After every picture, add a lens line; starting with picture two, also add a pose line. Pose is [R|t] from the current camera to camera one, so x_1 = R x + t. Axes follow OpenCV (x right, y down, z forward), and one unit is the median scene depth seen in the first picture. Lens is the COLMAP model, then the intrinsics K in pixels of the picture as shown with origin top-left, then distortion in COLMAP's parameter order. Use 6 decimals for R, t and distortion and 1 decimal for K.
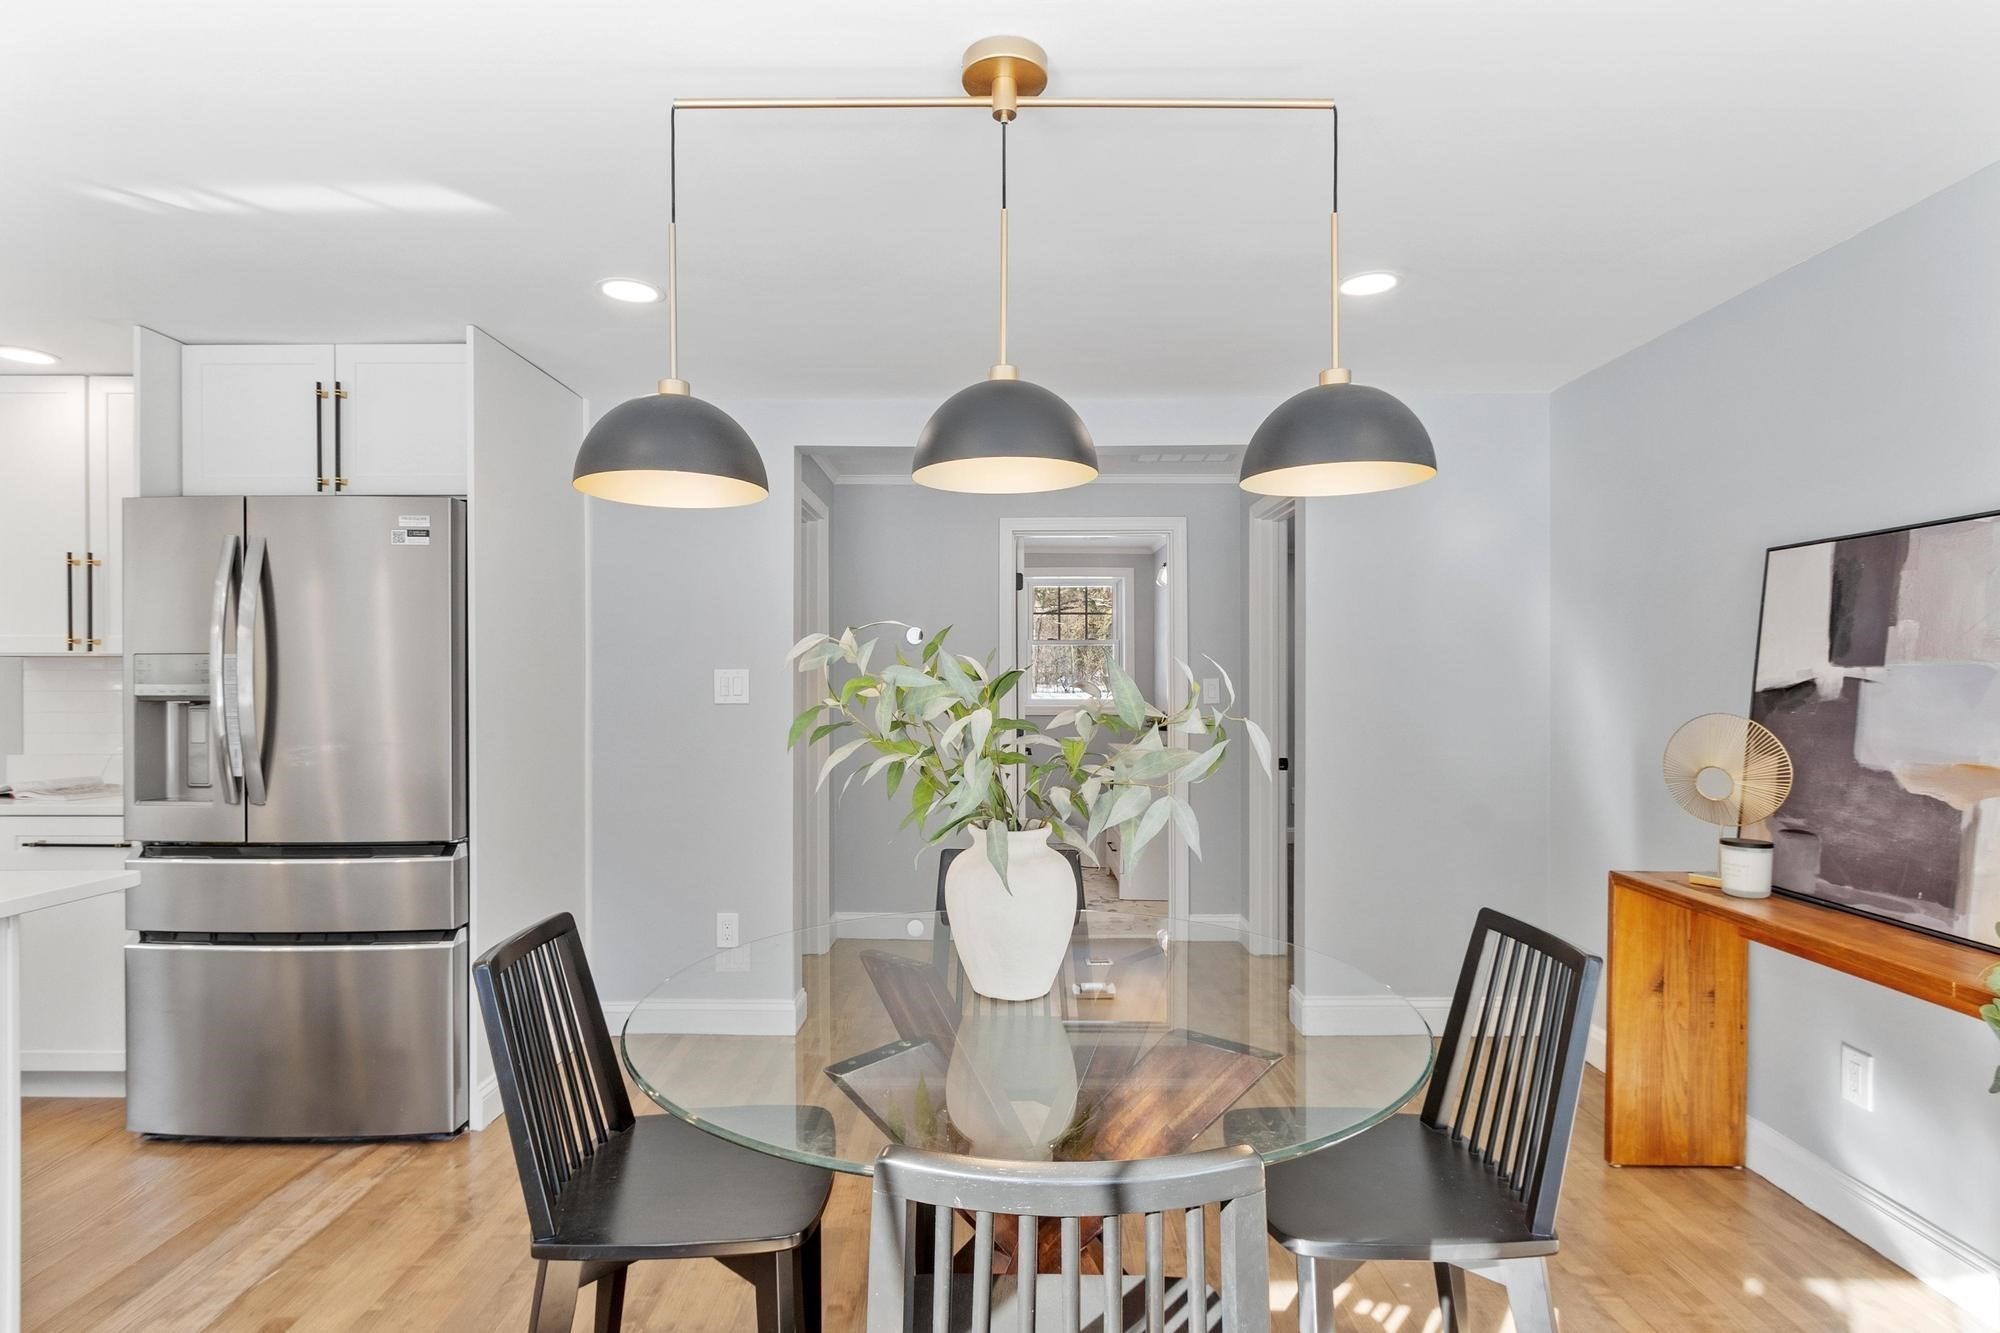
lens RADIAL K [[1007.2, 0, 991.1], [0, 1007.2, 682.7], [0, 0, 1]] dist [0.000192, 0.000635]
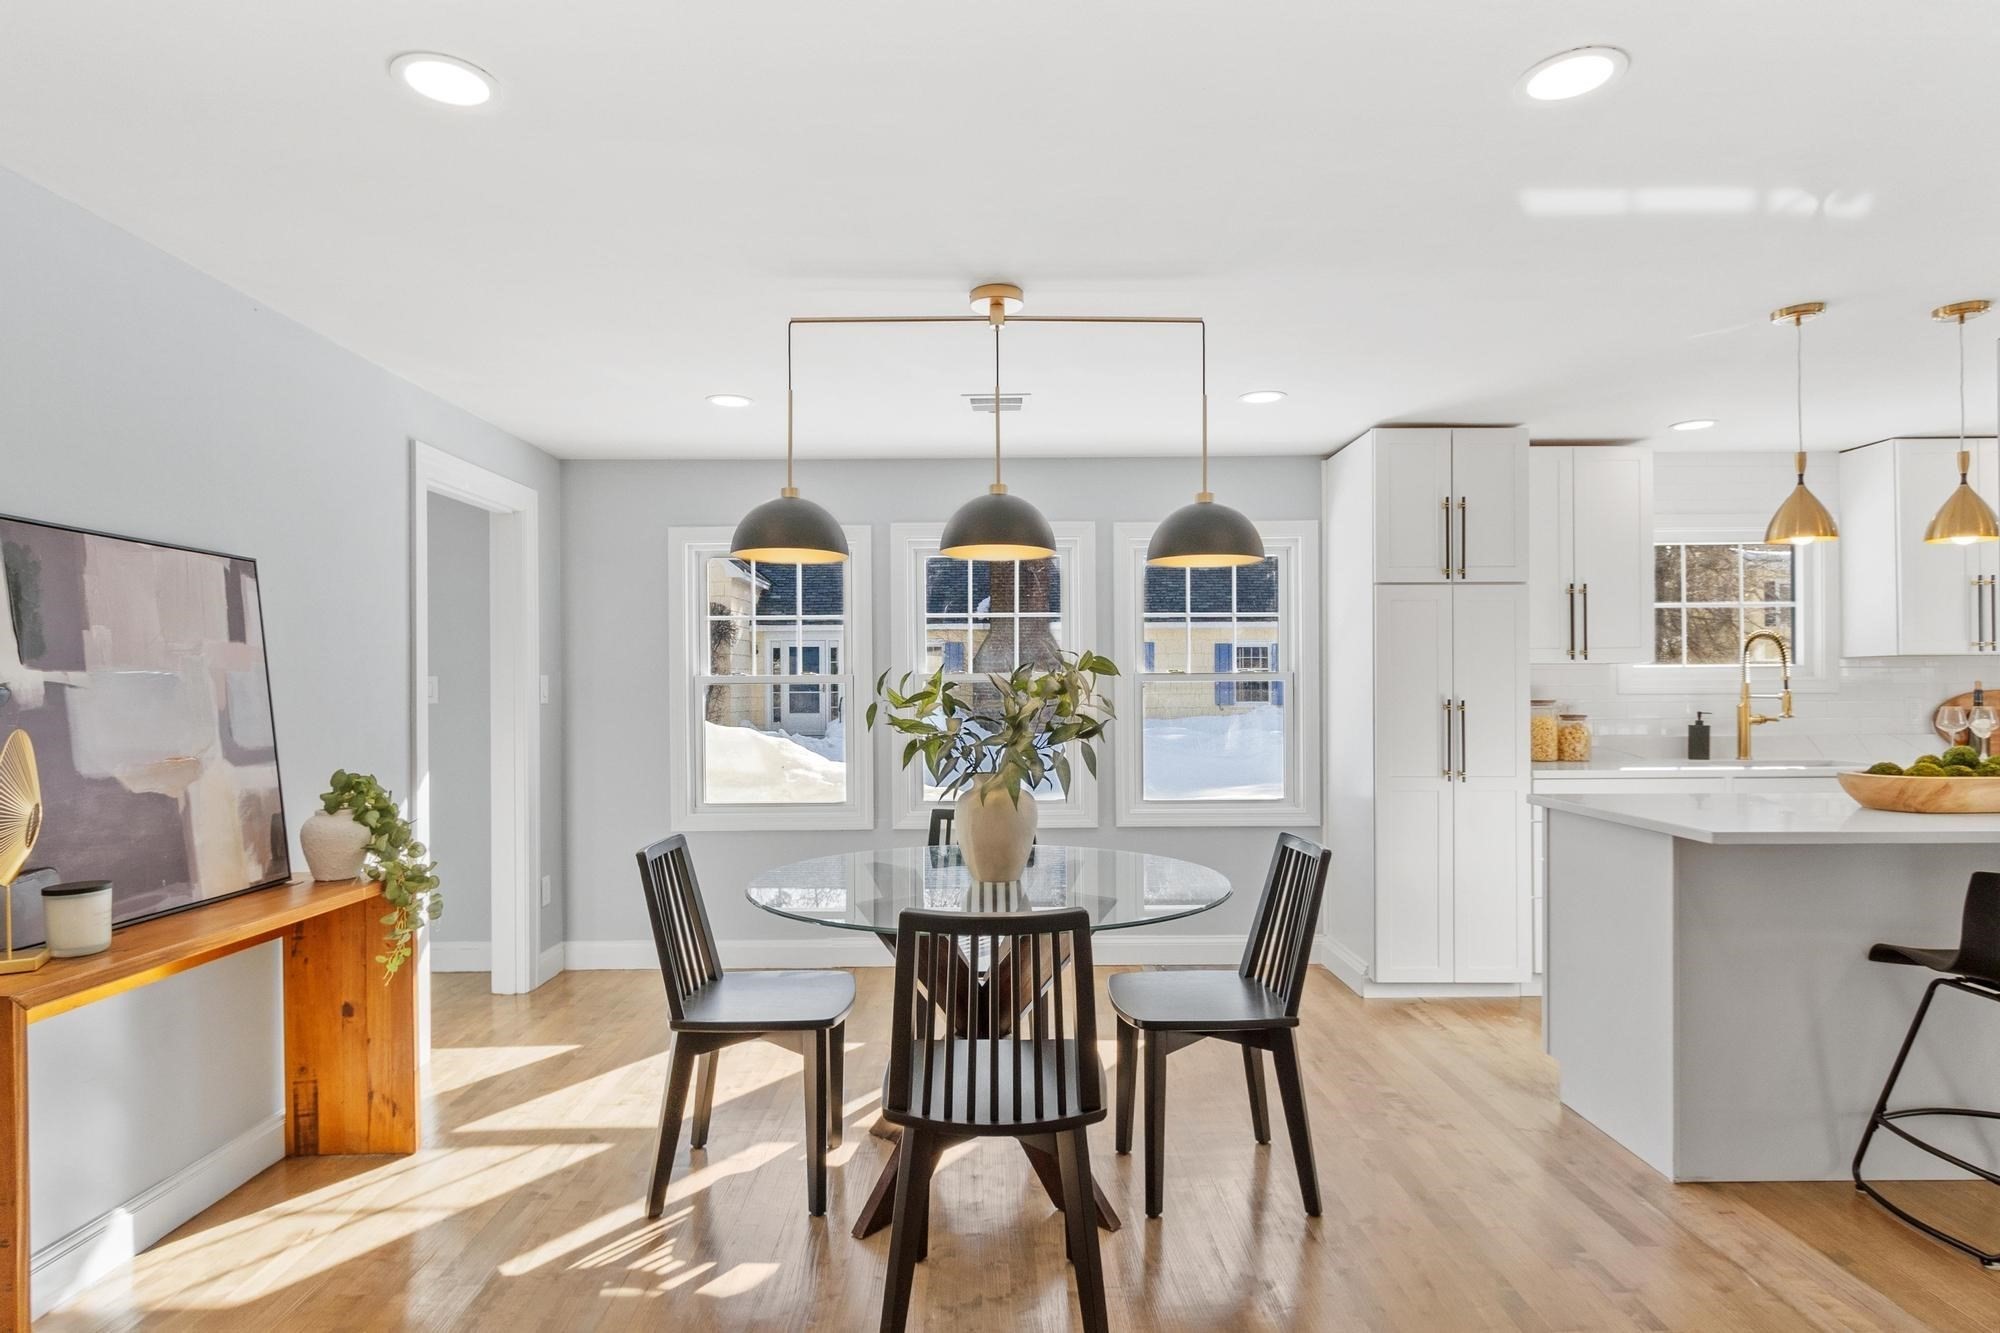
lens RADIAL K [[1092.3, 0, 993.6], [0, 1092.3, 688.6], [0, 0, 1]] dist [-0.001842, -0.000812]
pose [[-0.999908, 0.007130, -0.011516, 0.032934], [0.007043, 0.999947, 0.007512, -0.001248], [0.011569, 0.007430, -0.999905, 2.055368]]
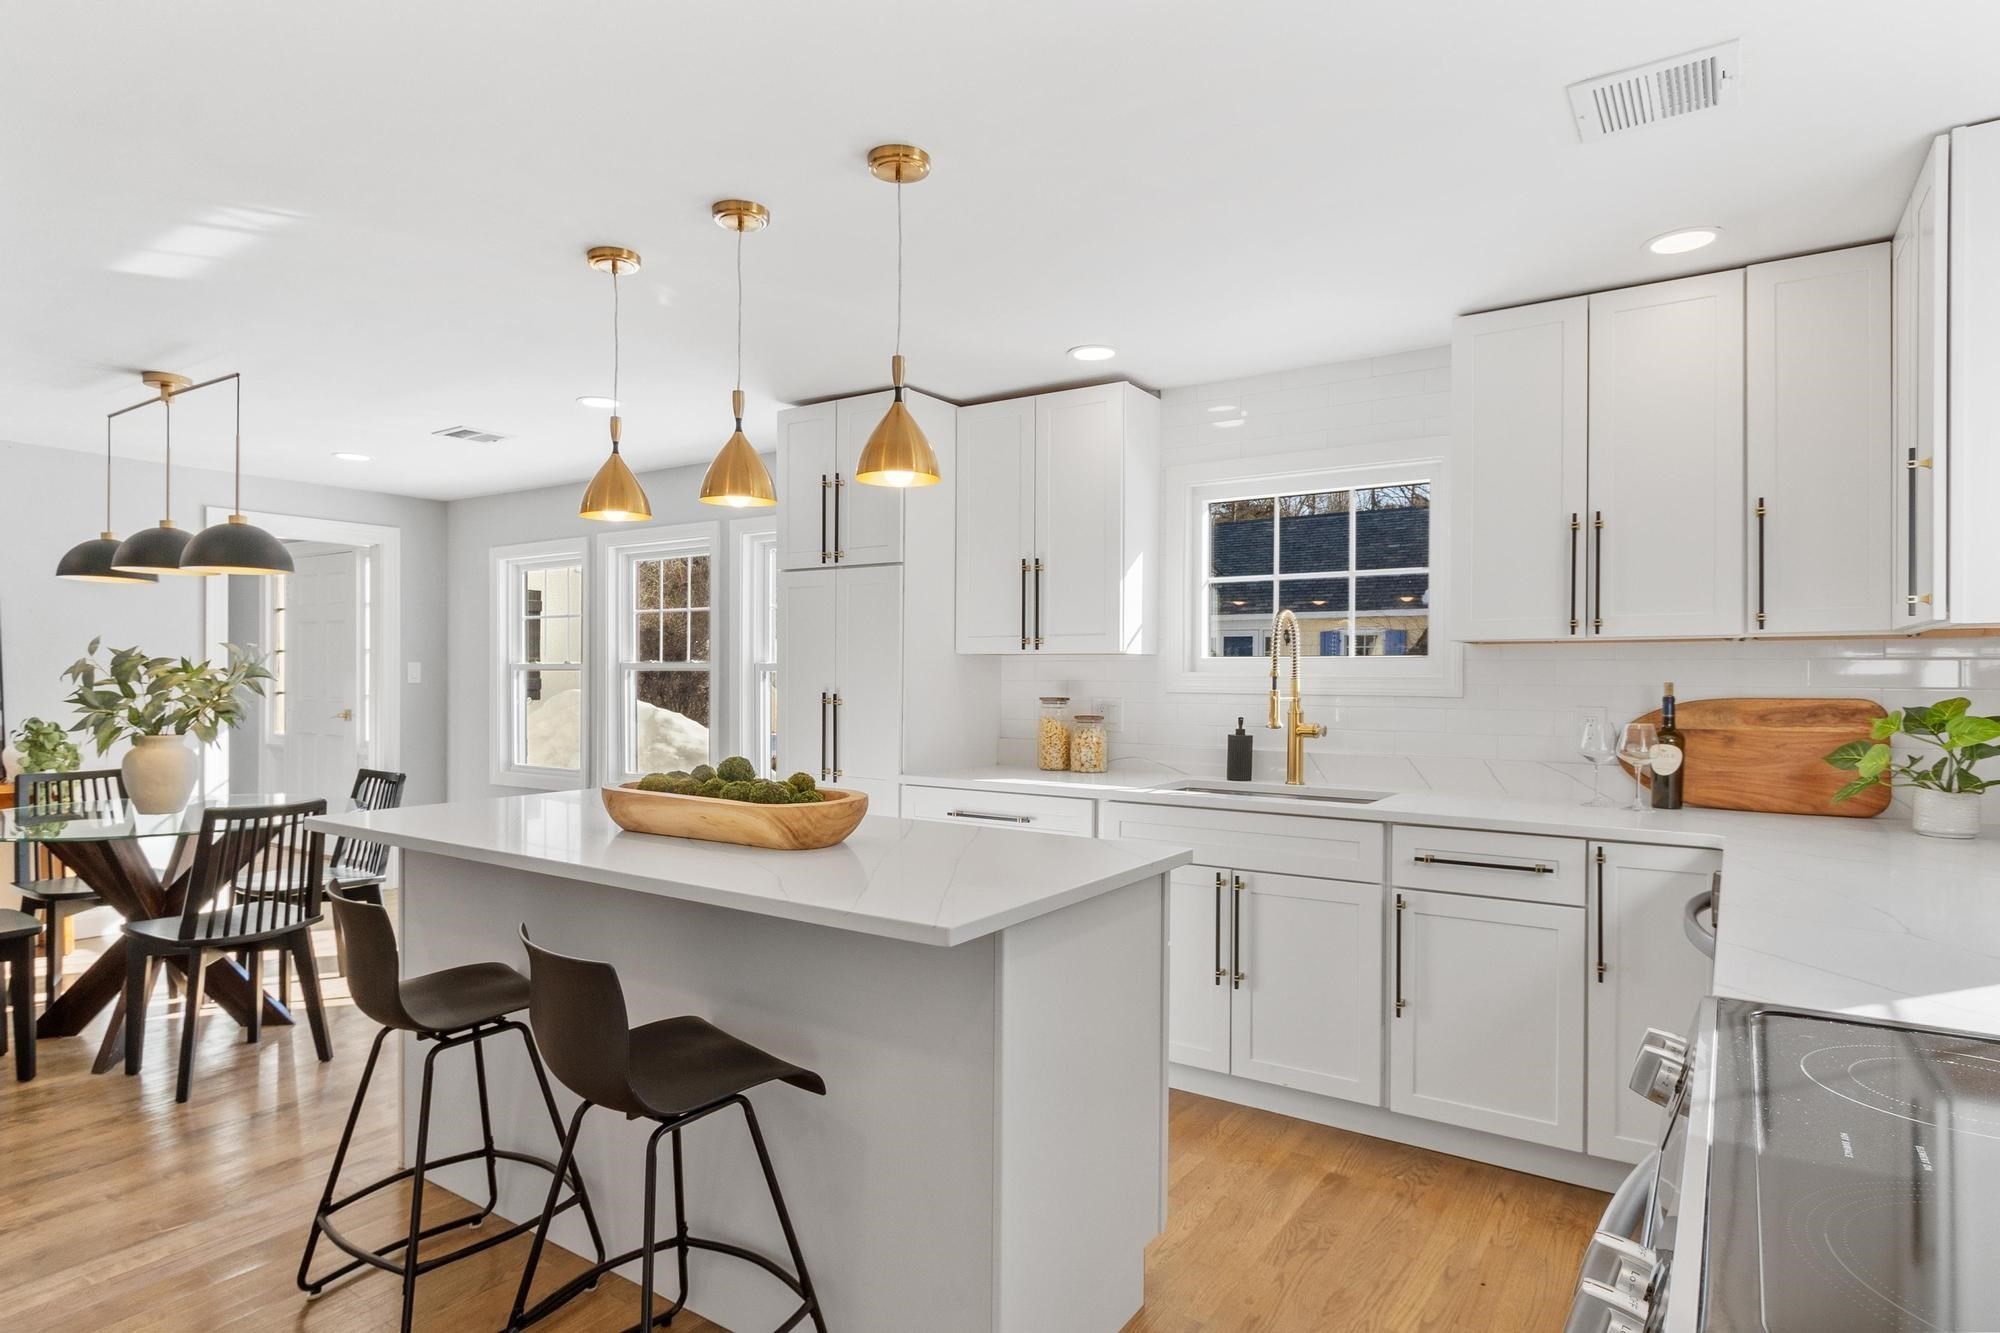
lens RADIAL K [[1092.3, 0, 993.6], [0, 1092.3, 688.6], [0, 0, 1]] dist [-0.001842, -0.000812]
pose [[-0.832555, -0.011487, 0.553823, -2.037720], [-0.003777, 0.999879, 0.015062, 0.003803], [-0.553929, 0.010448, -0.832498, 1.474704]]
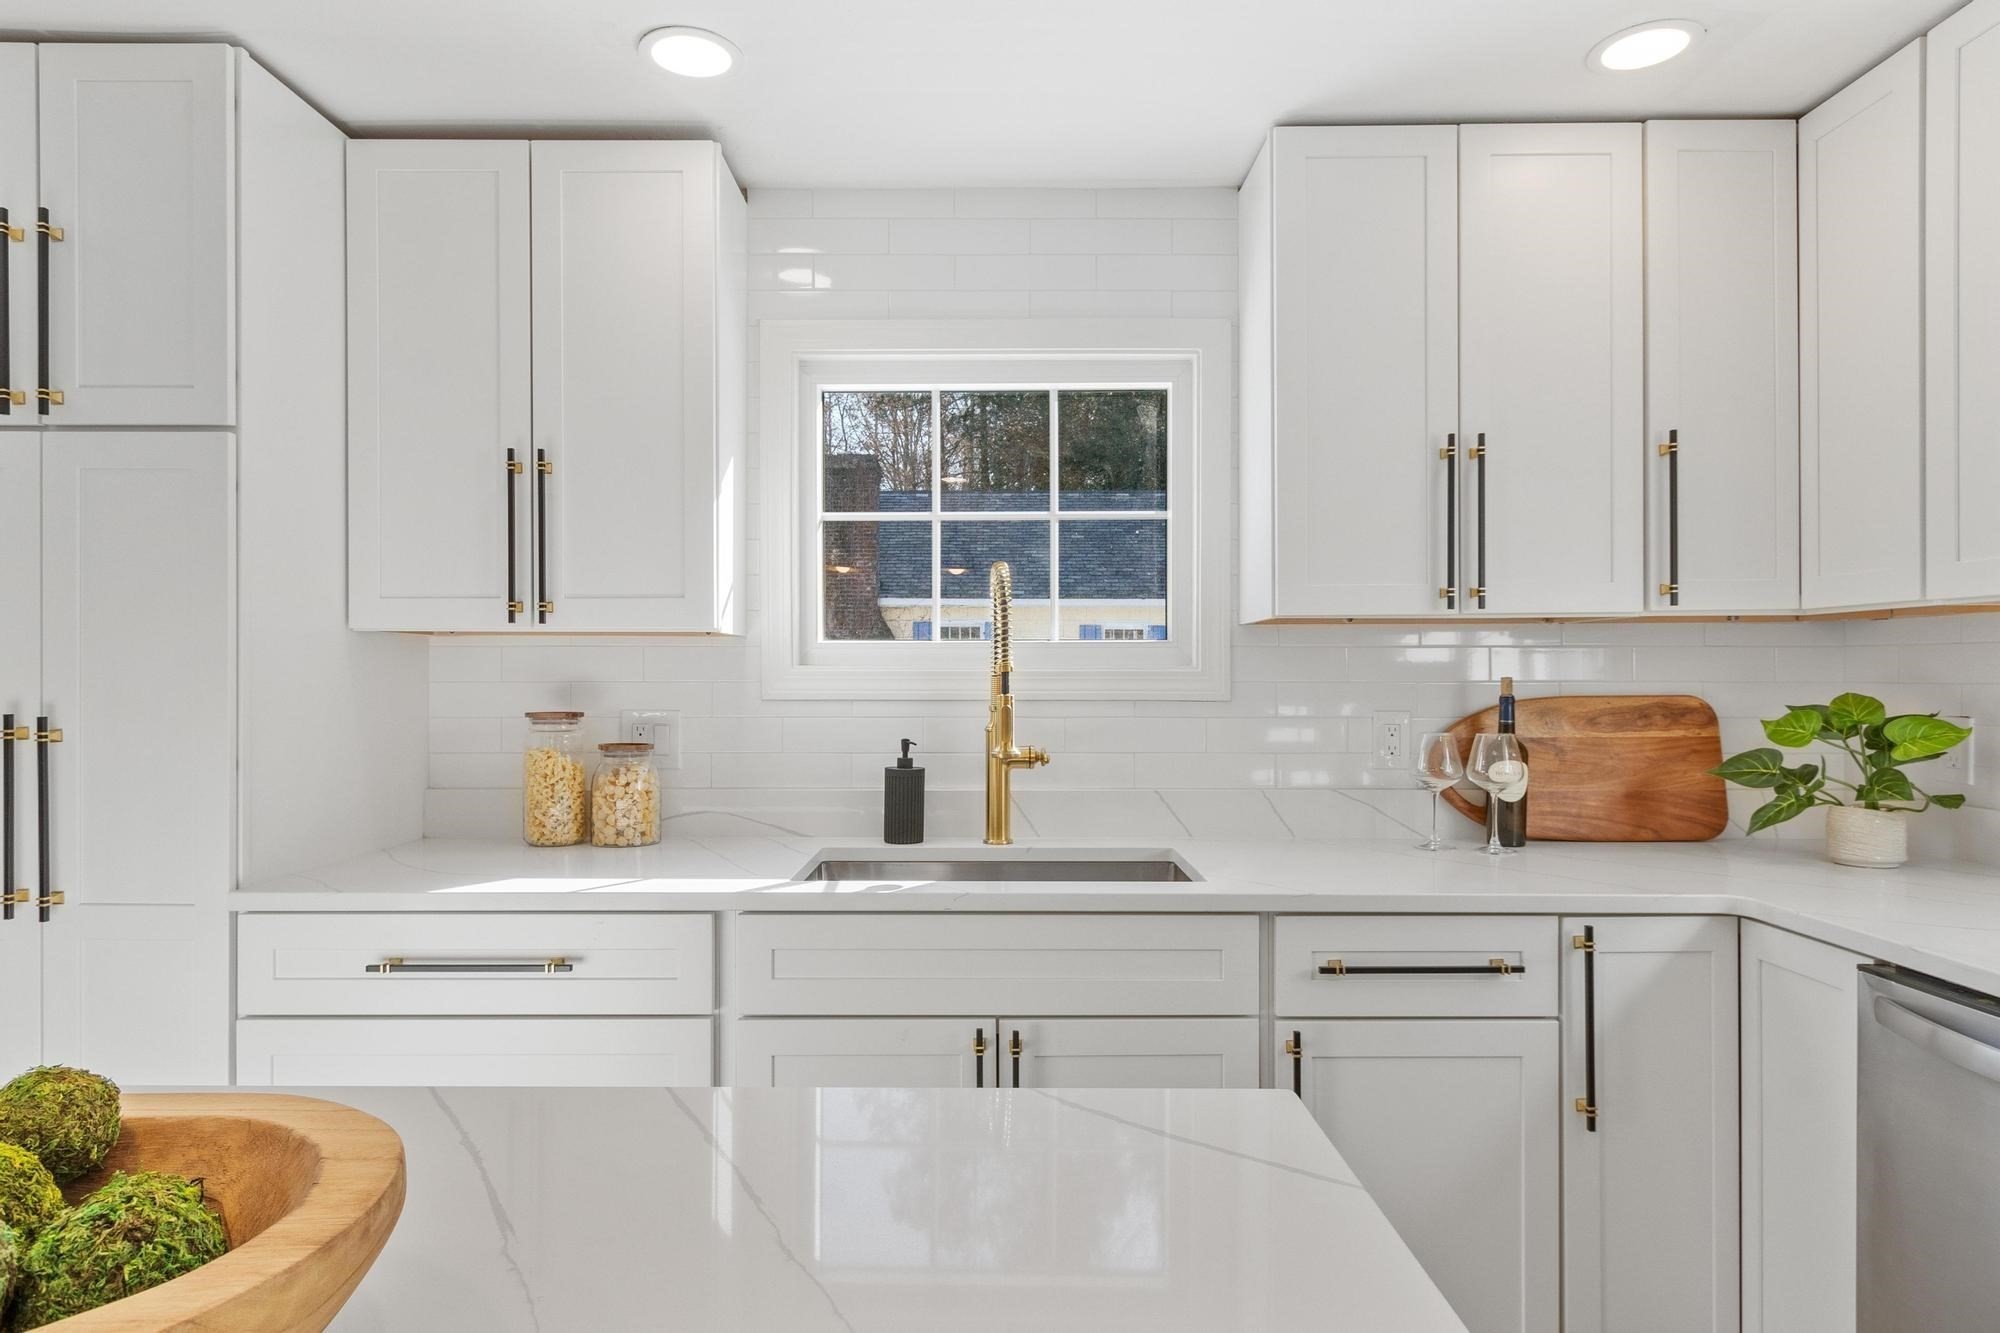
lens RADIAL K [[1162.6, 0, 993.8], [0, 1162.6, 681.2], [0, 0, 1]] dist [0.004771, 0.000360]
pose [[-0.999992, -0.000079, -0.004008, -1.501567], [-0.000117, 0.999954, 0.009613, 0.006951], [0.004007, 0.009613, -0.999946, 0.959135]]
